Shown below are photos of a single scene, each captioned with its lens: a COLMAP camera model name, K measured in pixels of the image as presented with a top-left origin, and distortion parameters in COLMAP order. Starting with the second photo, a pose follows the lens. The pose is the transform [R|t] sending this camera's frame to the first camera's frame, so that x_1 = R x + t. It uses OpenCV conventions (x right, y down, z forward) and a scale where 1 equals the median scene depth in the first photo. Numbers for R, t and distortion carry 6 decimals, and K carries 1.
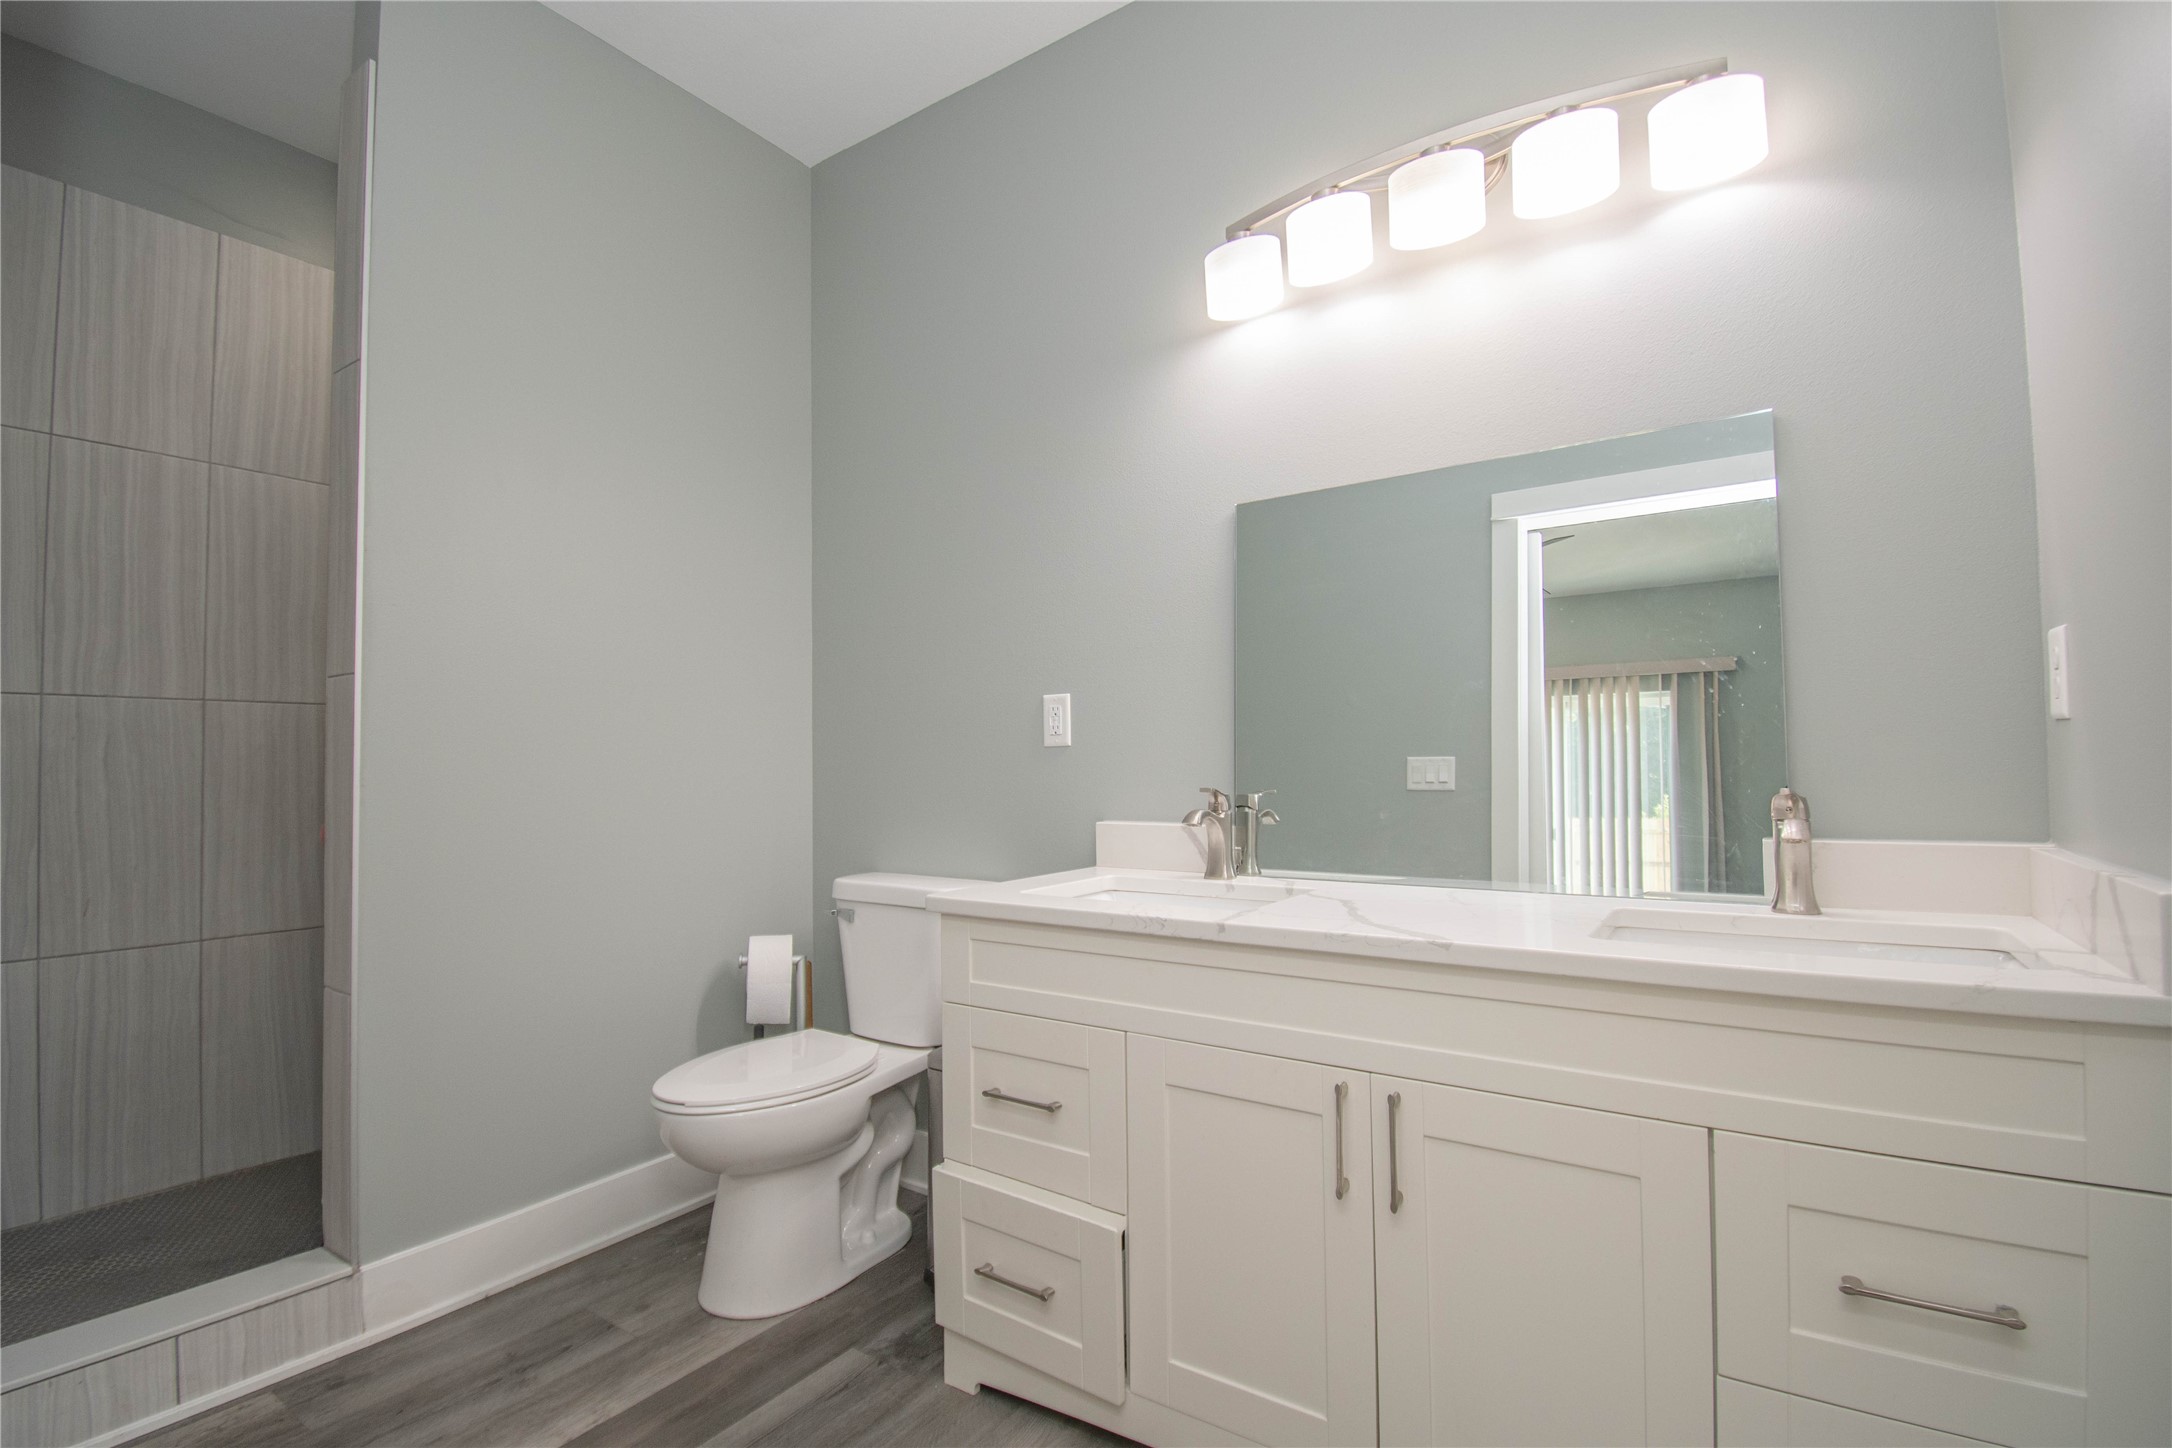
lens RADIAL K [[970.5, 0, 1097.2], [0, 970.5, 718.9], [0, 0, 1]] dist [0.021646, -0.027091]
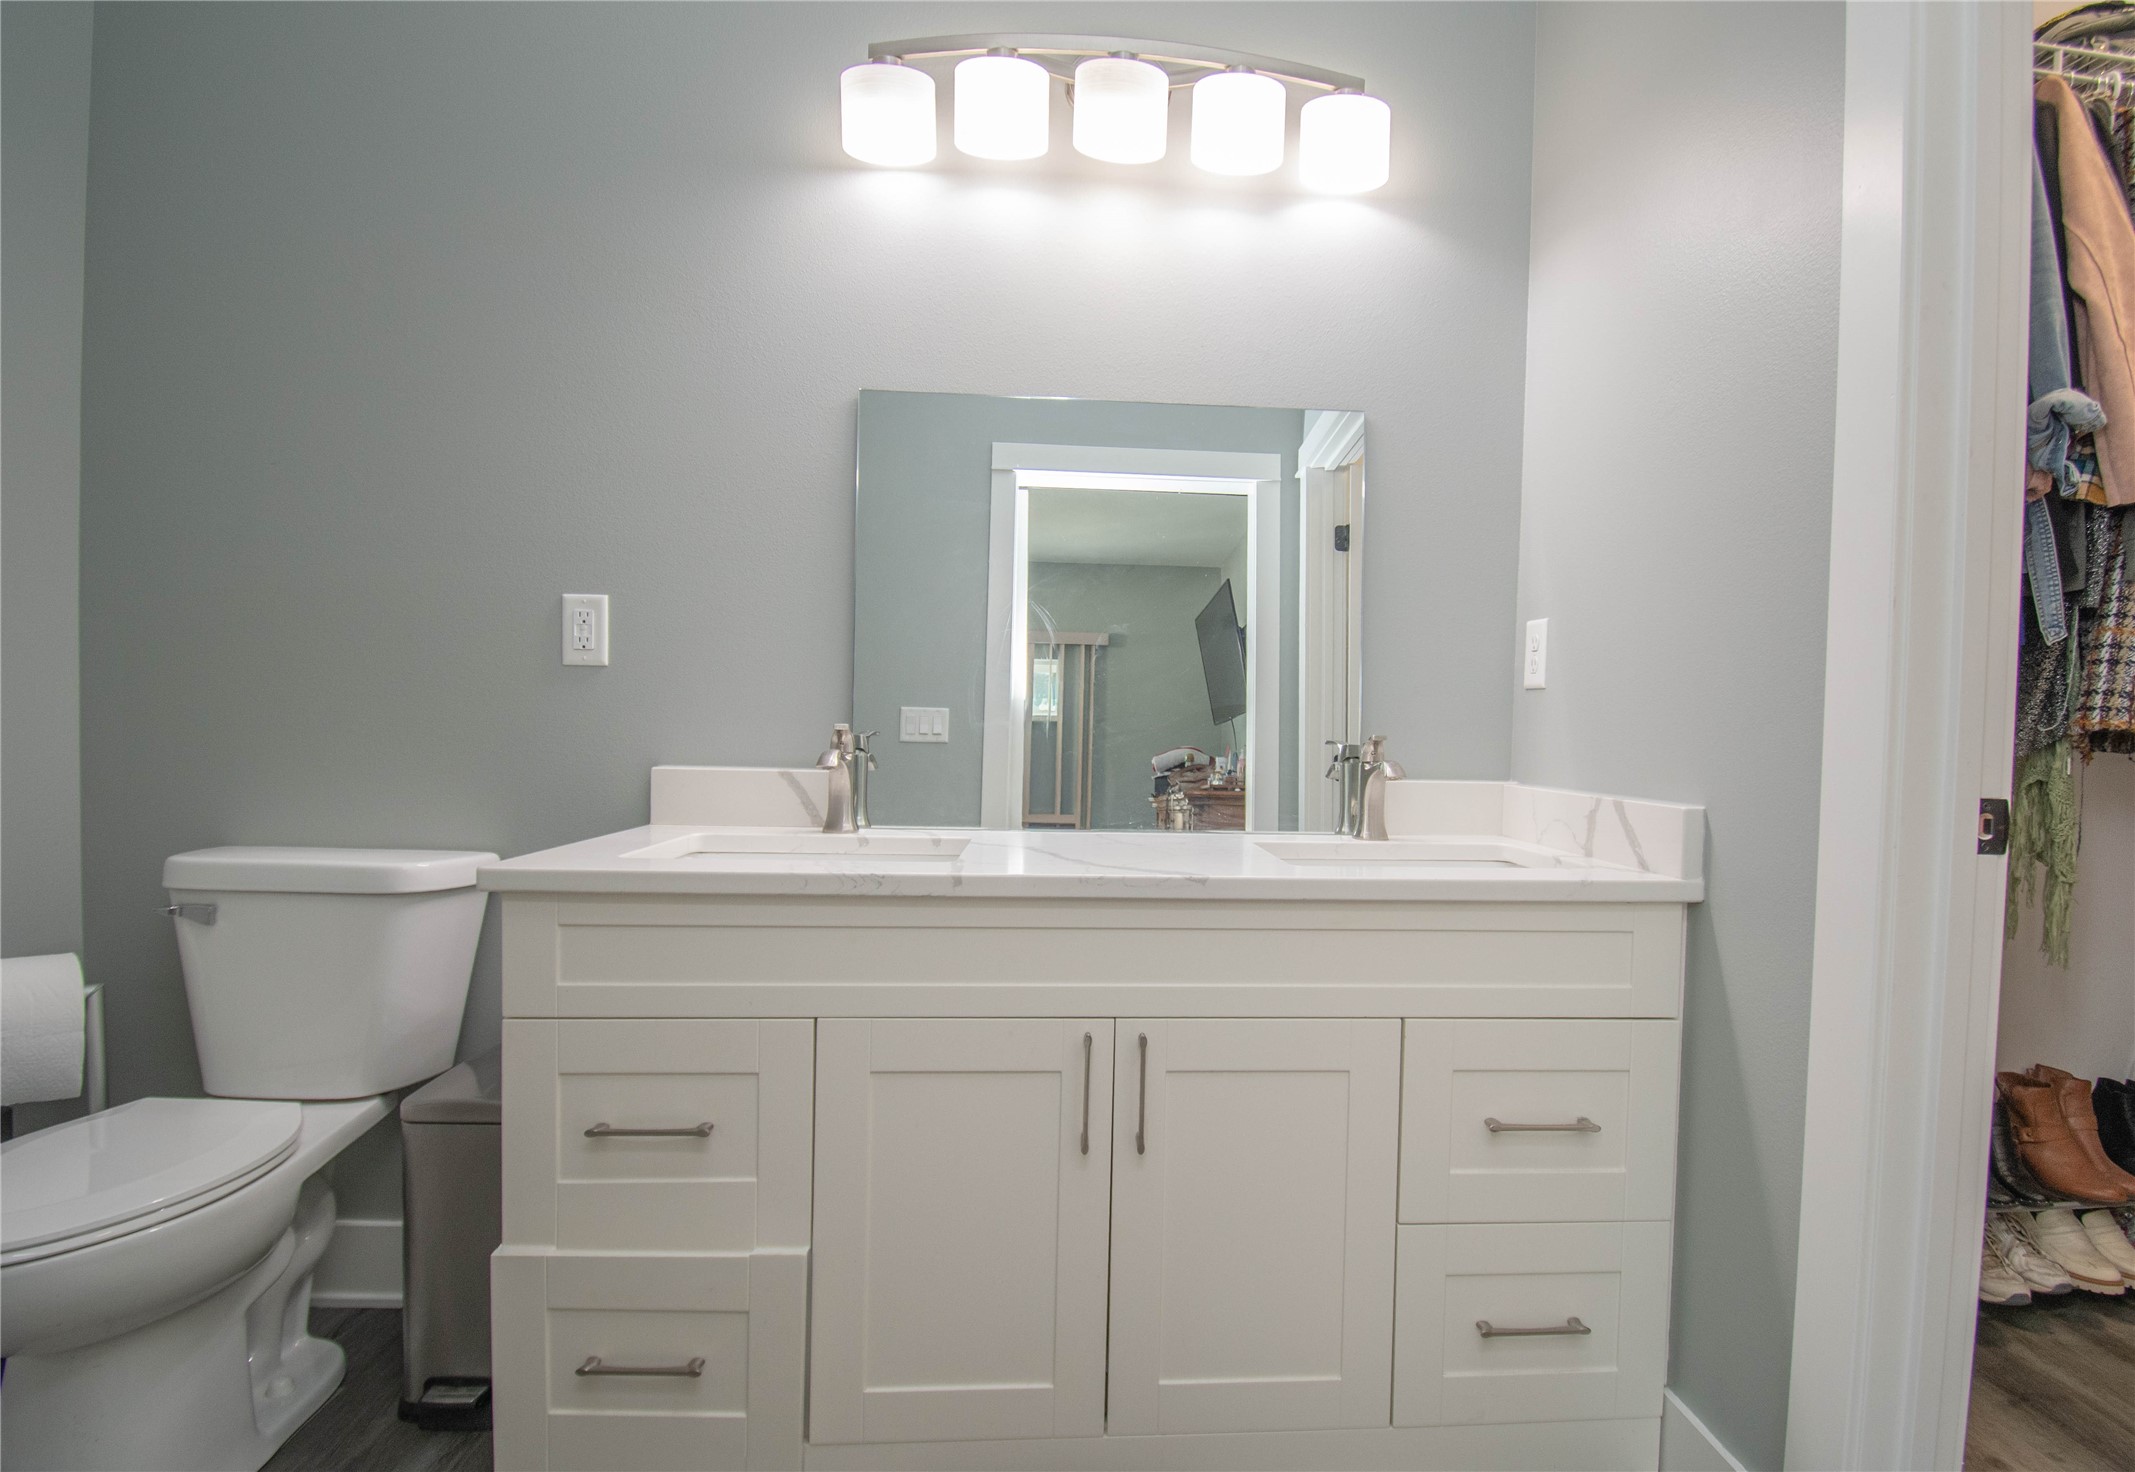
lens RADIAL K [[1039.4, 0, 1071.0], [0, 1039.4, 750.3], [0, 0, 1]] dist [0.020321, -0.032056]
pose [[0.788257, 0.018008, 0.615082, -0.275967], [-0.060124, 0.997043, 0.047861, 0.038141], [-0.612402, -0.074709, 0.787009, 0.169969]]
